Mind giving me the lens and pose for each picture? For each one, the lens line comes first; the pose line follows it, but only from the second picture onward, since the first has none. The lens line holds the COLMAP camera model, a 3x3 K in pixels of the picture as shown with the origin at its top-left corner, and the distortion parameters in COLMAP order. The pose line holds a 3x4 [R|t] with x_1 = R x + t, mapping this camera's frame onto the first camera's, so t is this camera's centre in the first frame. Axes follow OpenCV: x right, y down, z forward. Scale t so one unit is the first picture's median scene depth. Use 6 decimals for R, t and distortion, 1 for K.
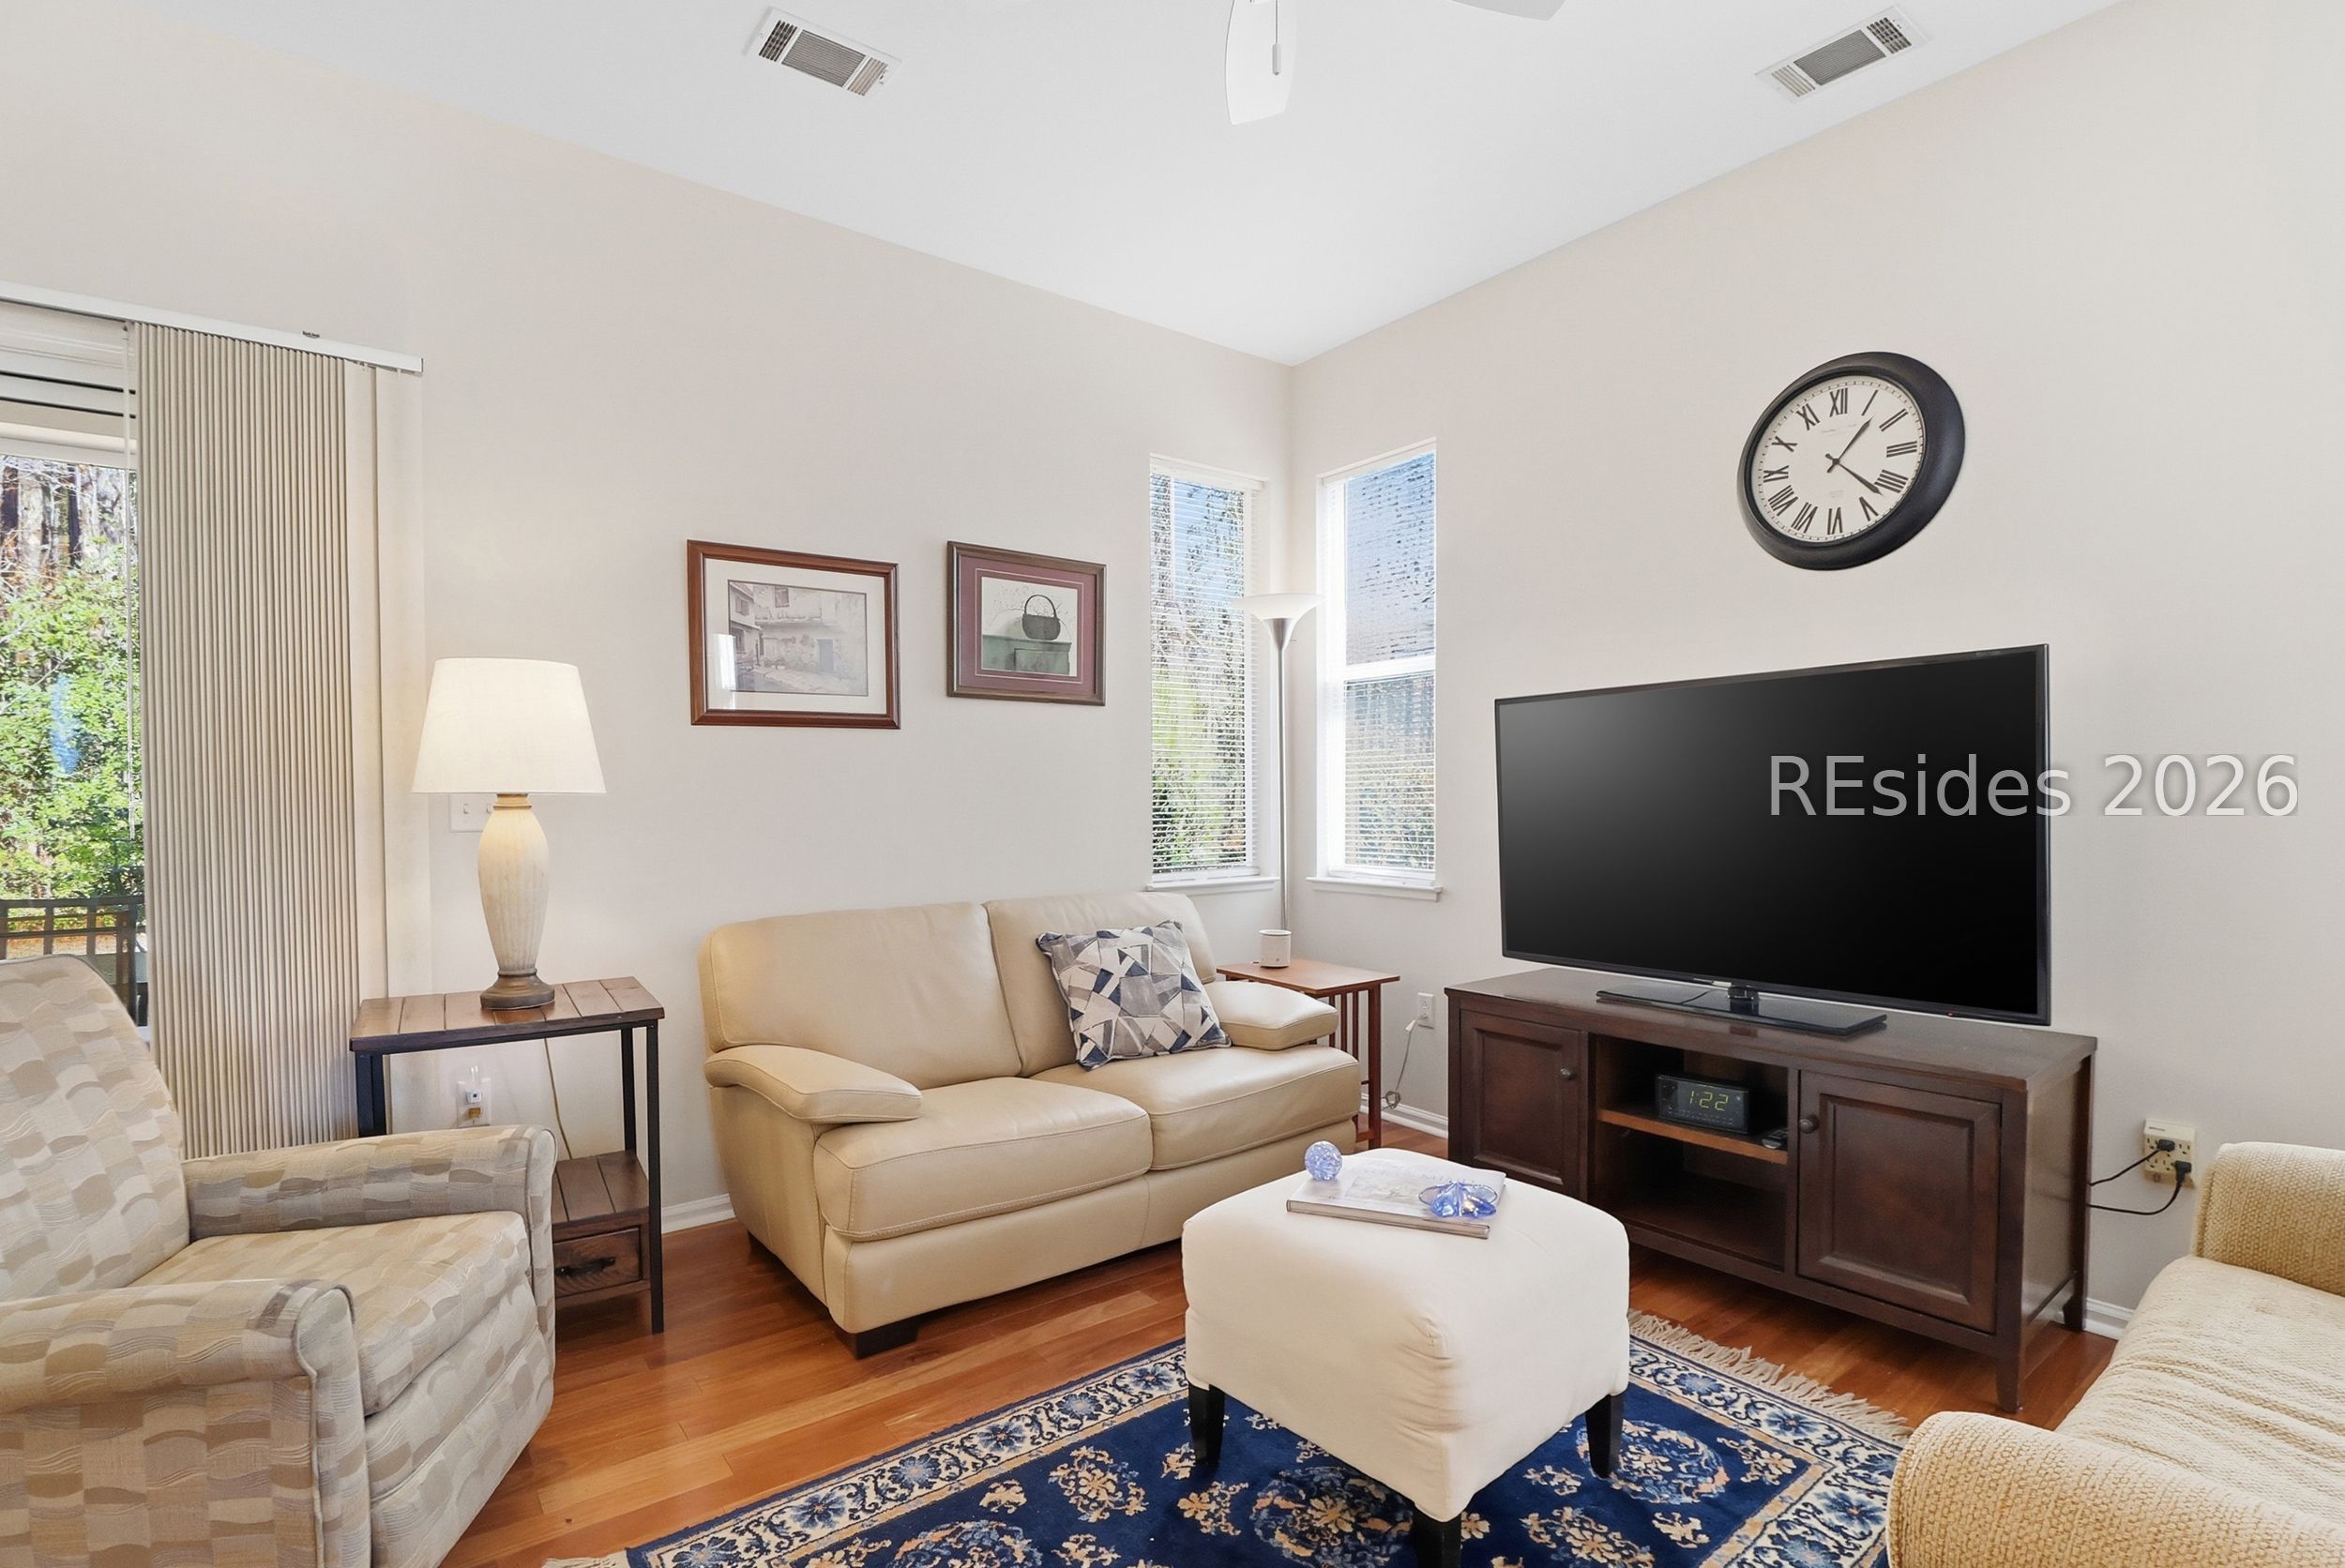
lens RADIAL K [[1102.1, 0, 1173.9], [0, 1102.1, 832.2], [0, 0, 1]] dist [-0.005639, -0.007818]
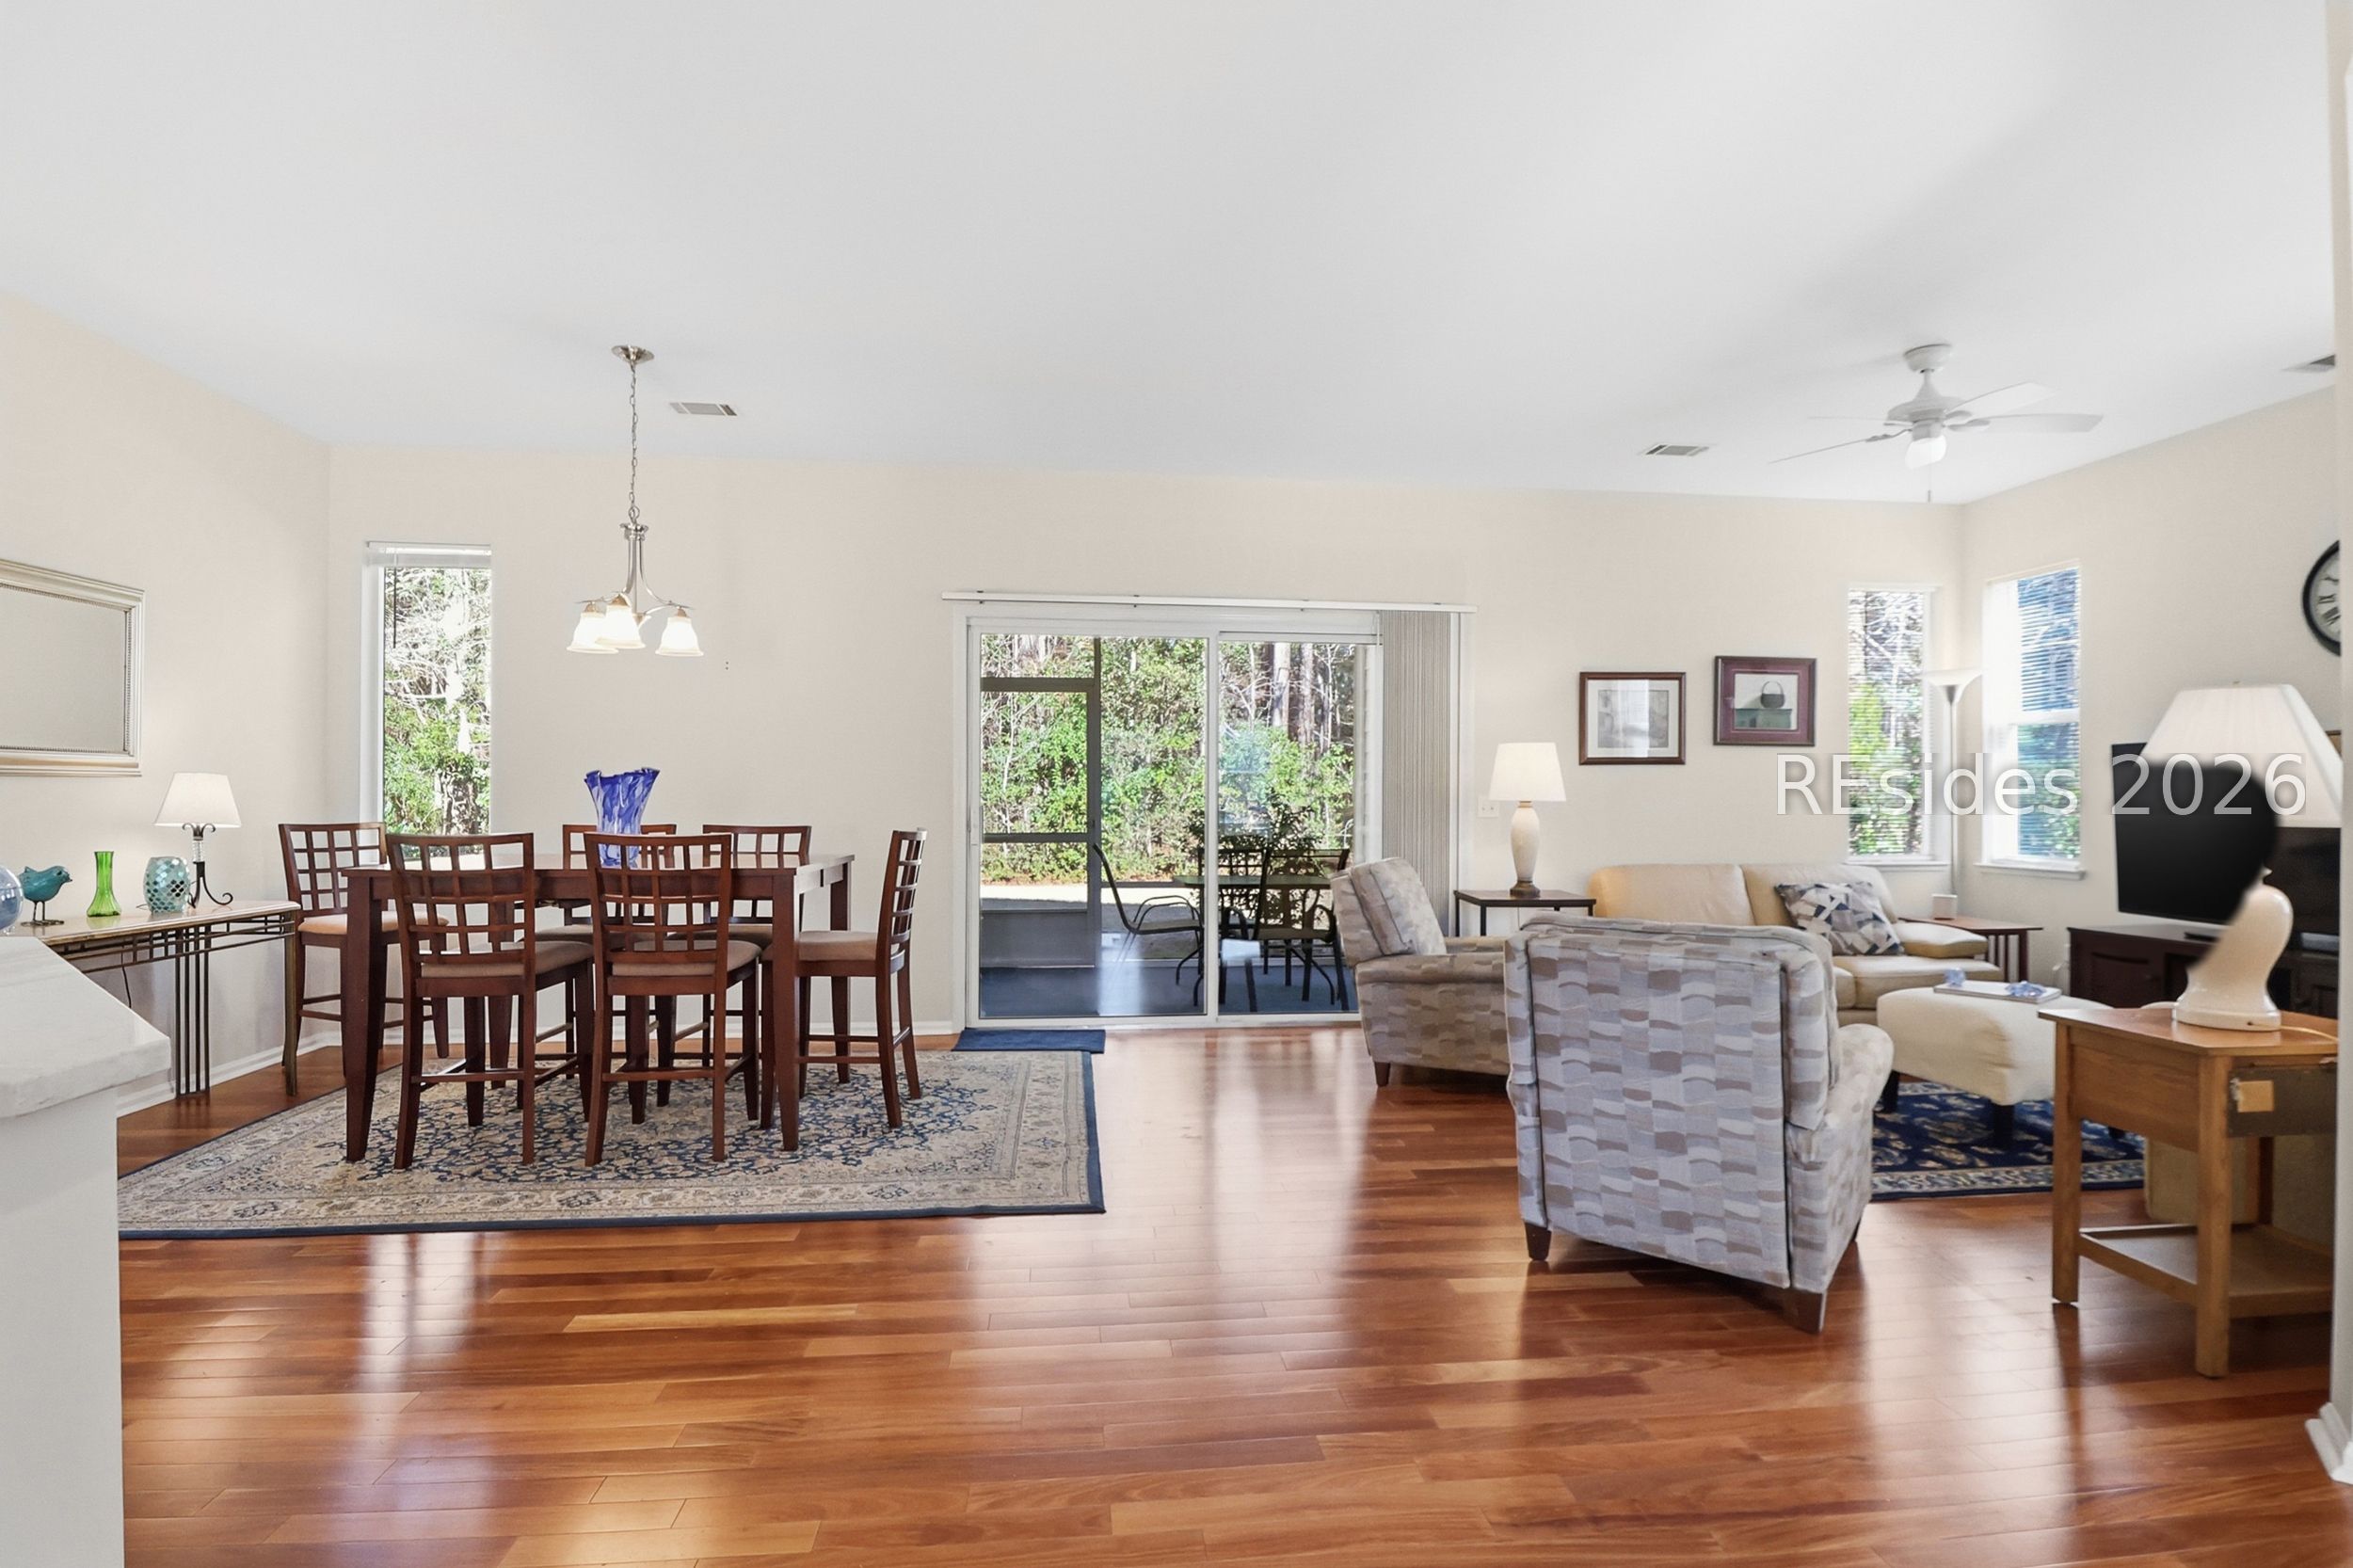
lens RADIAL K [[1106.0, 0, 1169.7], [0, 1106.0, 792.9], [0, 0, 1]] dist [-0.005639, -0.007818]
pose [[0.852025, 0.005979, -0.523467, -0.029041], [-0.026014, 0.999183, -0.030929, 0.029764], [0.522855, 0.039970, 0.851484, -1.018285]]
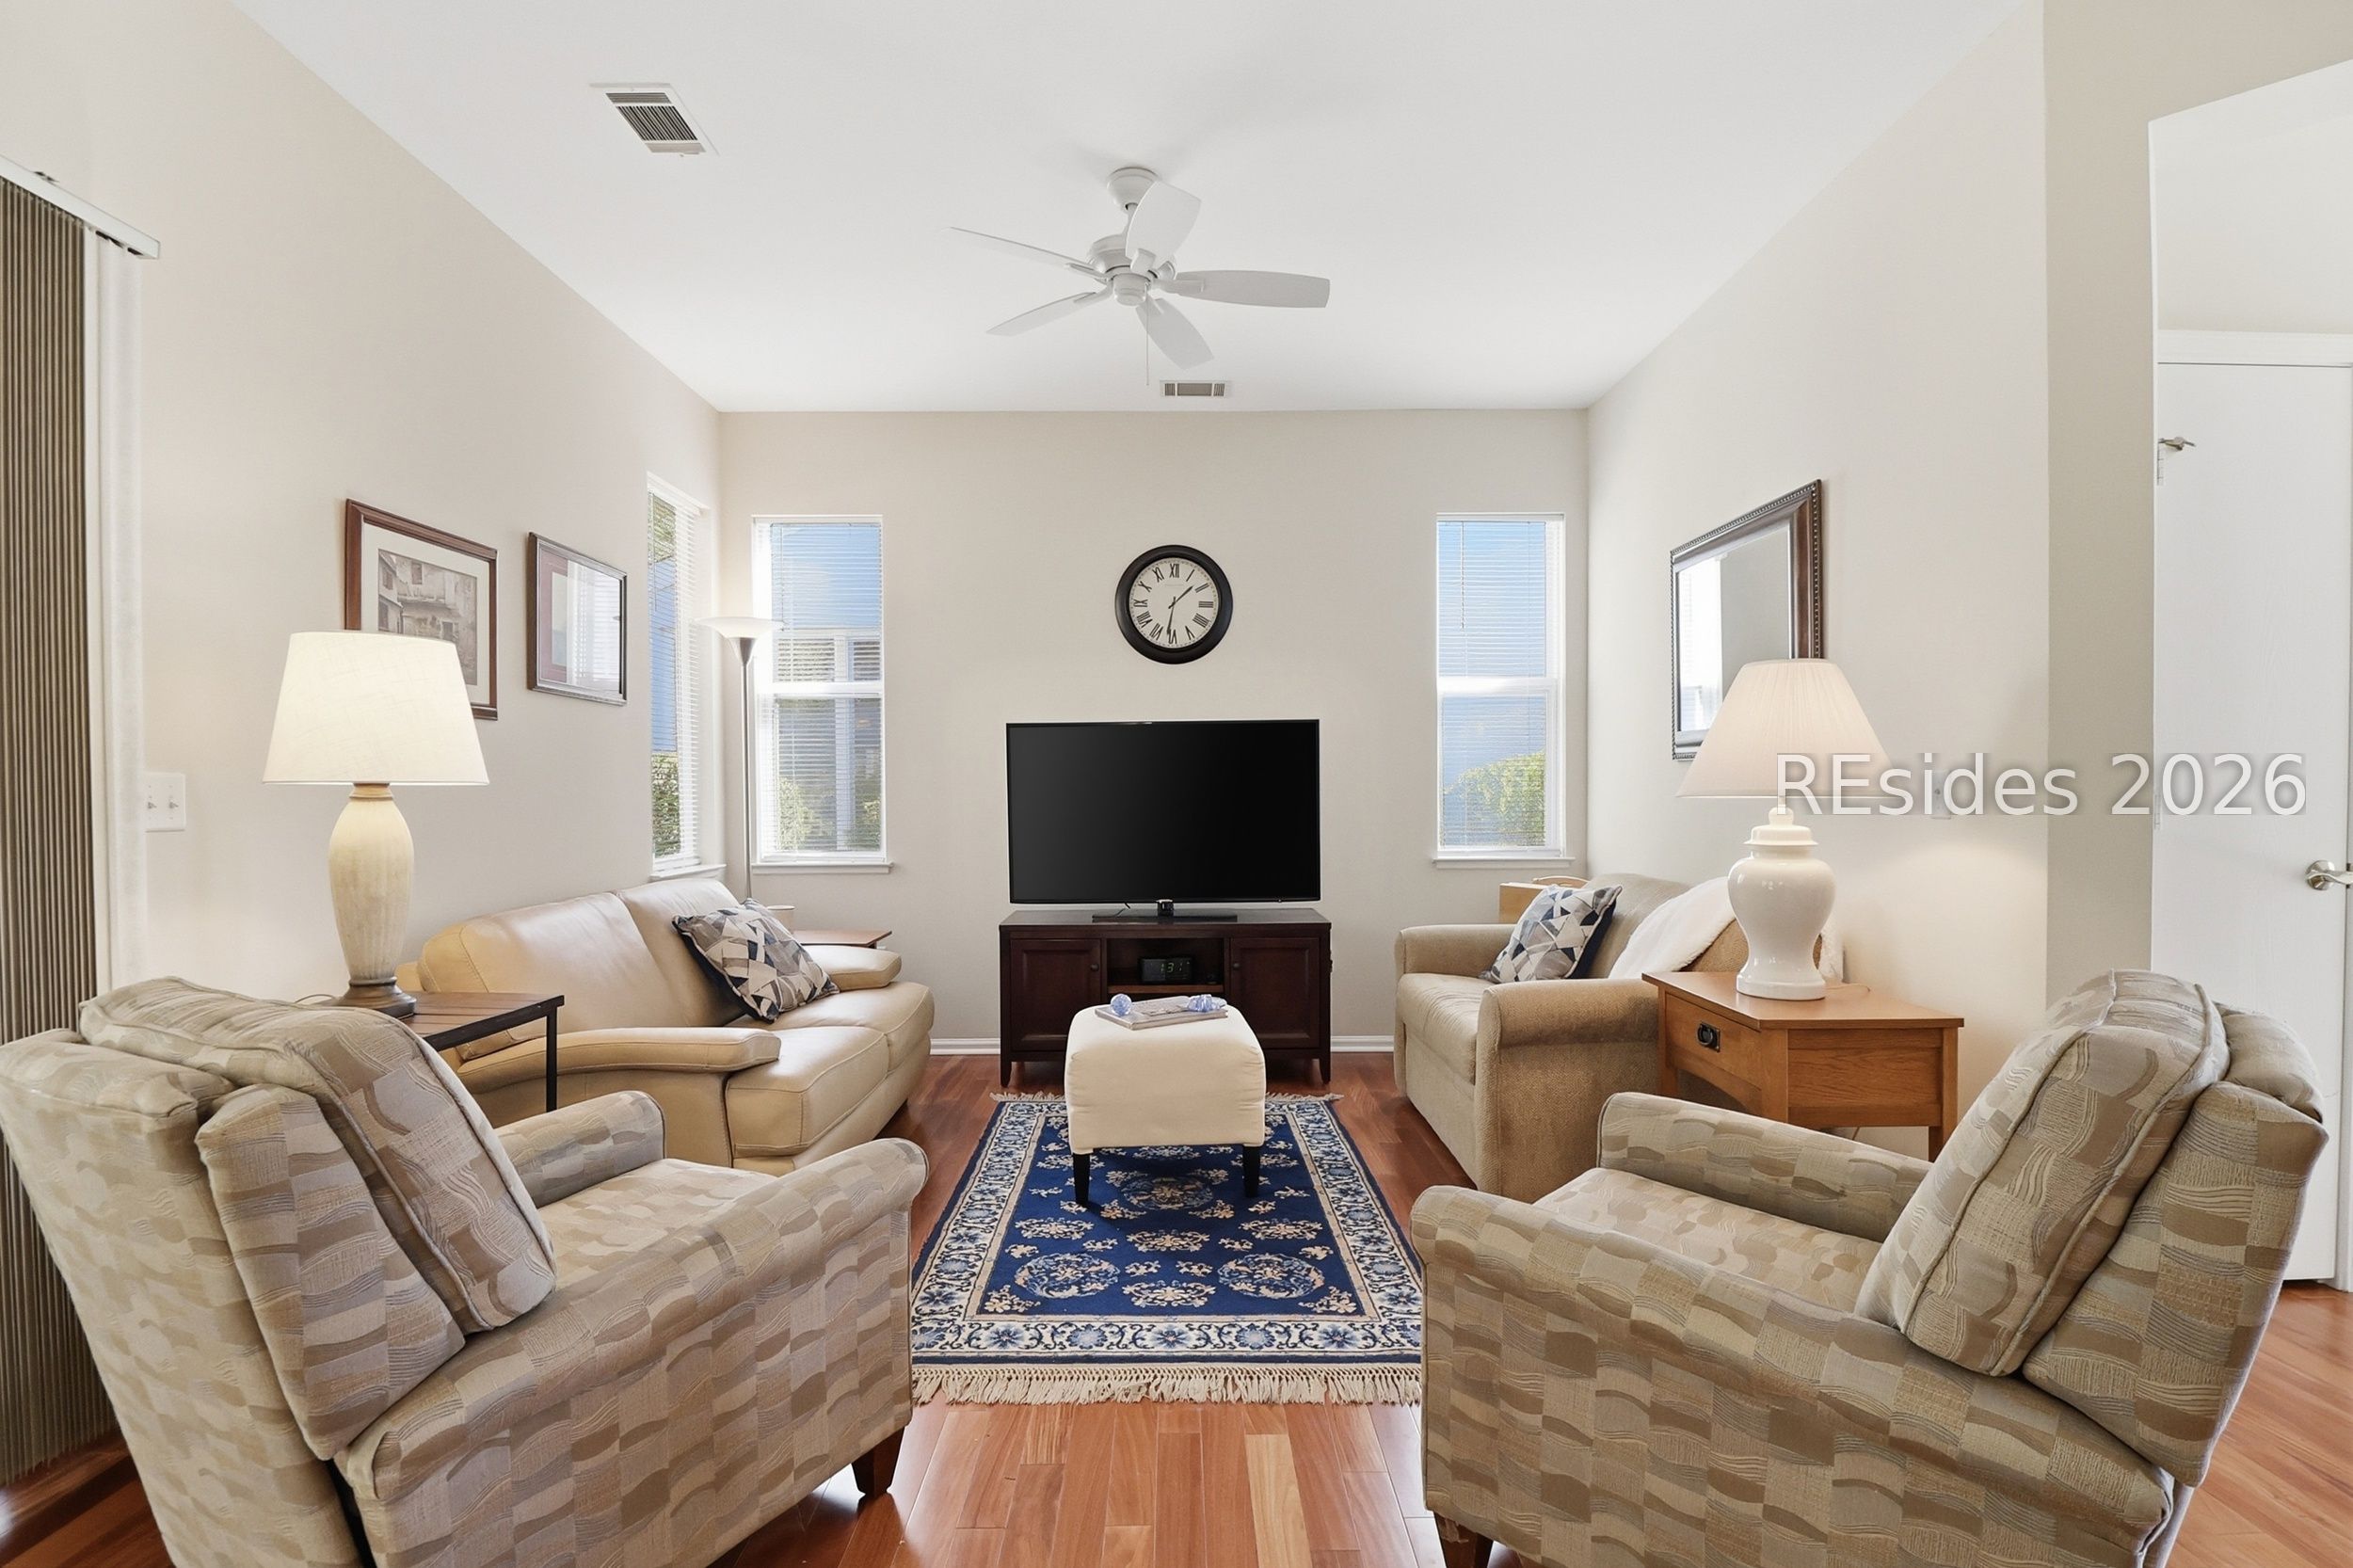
lens RADIAL K [[1106.0, 0, 1180.6], [0, 1106.0, 813.2], [0, 0, 1]] dist [-0.005639, -0.007818]
pose [[0.592623, -0.012350, 0.805385, -0.727448], [0.028976, 0.999562, -0.005994, 0.011091], [-0.804959, 0.026889, 0.592721, -0.054047]]
